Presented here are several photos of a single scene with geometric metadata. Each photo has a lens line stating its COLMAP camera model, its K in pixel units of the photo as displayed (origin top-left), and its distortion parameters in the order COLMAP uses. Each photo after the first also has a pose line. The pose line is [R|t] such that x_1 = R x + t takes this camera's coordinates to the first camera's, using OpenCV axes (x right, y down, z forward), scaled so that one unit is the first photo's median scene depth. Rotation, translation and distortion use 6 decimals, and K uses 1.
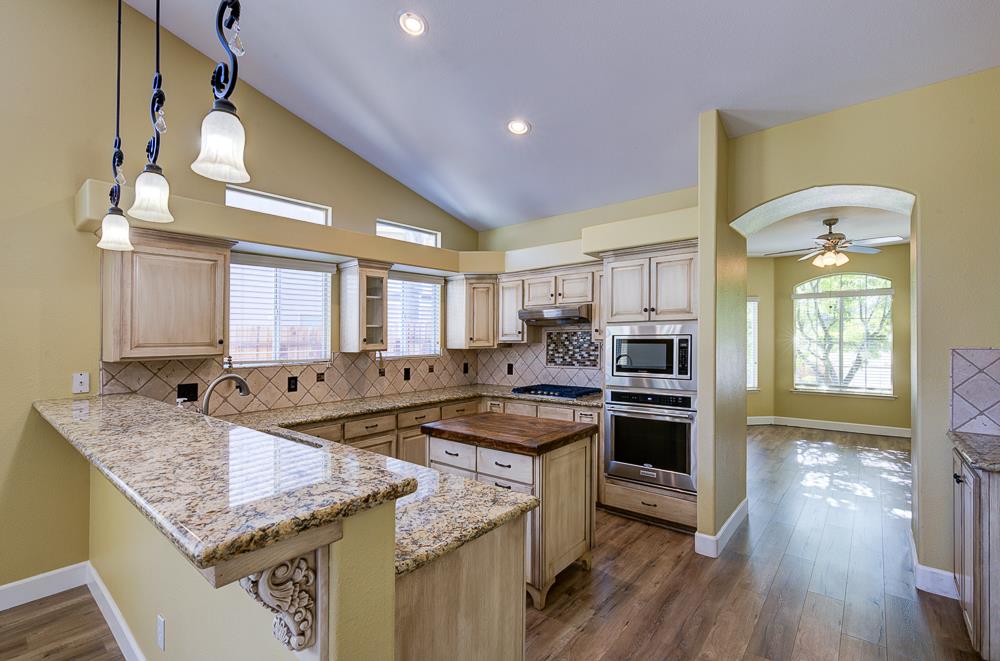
lens RADIAL K [[453.3, 0, 498.3], [0, 453.3, 342.8], [0, 0, 1]] dist [0.004845, -0.000394]
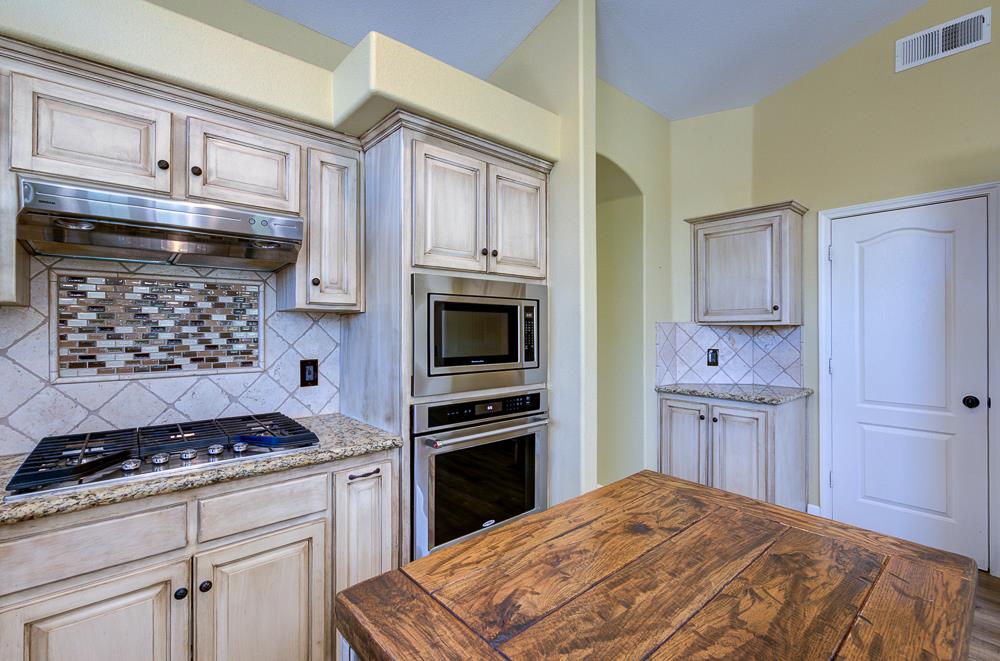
lens RADIAL K [[453.3, 0, 515.1], [0, 453.3, 343.4], [0, 0, 1]] dist [0.004845, -0.000394]
pose [[0.136613, -0.020964, 0.990403, -0.190540], [0.006463, 0.999774, 0.020271, 0.024136], [-0.990603, 0.003632, 0.136717, 0.723624]]
